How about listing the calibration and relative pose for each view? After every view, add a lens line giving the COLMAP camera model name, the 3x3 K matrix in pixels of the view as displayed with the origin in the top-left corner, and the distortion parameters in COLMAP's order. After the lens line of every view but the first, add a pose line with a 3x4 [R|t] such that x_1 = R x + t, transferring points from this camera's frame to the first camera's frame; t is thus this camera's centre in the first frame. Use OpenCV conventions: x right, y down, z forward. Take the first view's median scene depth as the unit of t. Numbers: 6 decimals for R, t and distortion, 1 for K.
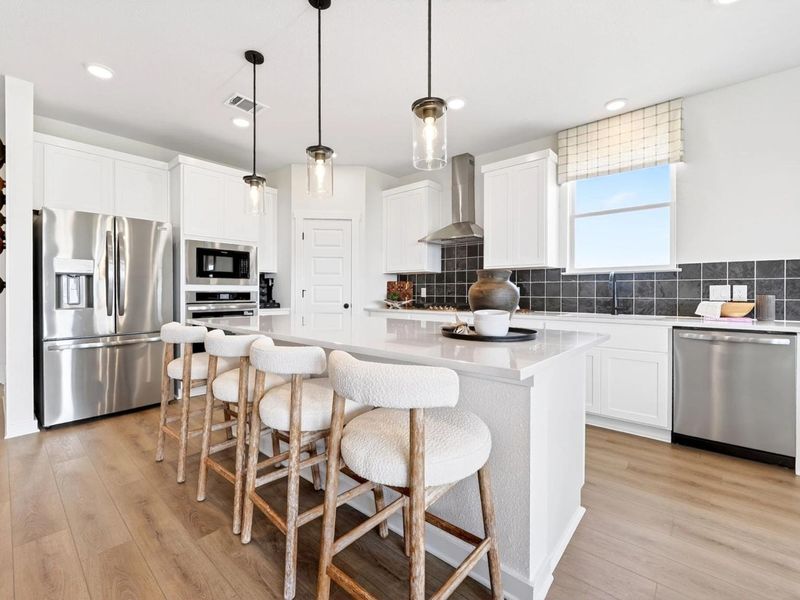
lens RADIAL K [[356.8, 0, 400.6], [0, 356.8, 292.3], [0, 0, 1]] dist [-0.003515, 0.000867]
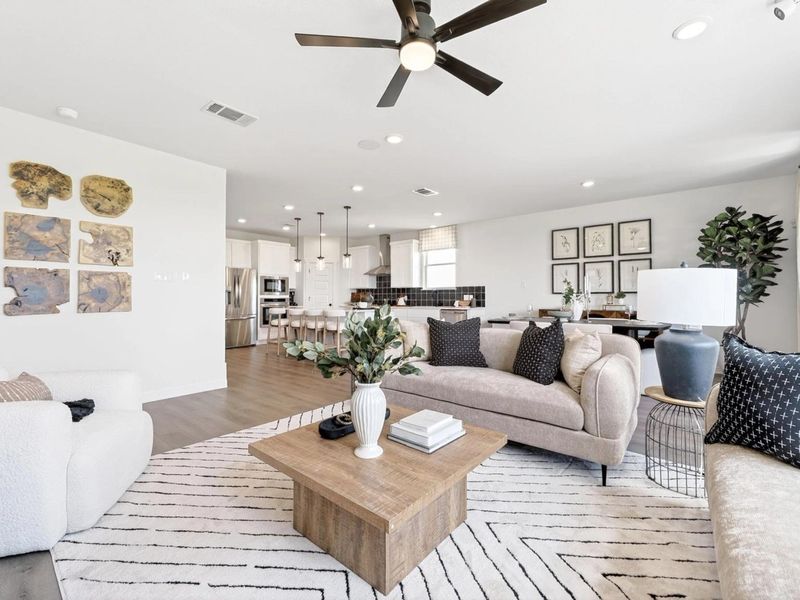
lens RADIAL K [[356.8, 0, 388.3], [0, 356.8, 298.5], [0, 0, 1]] dist [-0.003515, 0.000867]
pose [[0.999851, -0.004419, 0.016668, 0.177754], [0.004428, 0.999990, -0.000497, 0.005405], [-0.016665, 0.000570, 0.999861, -1.271050]]
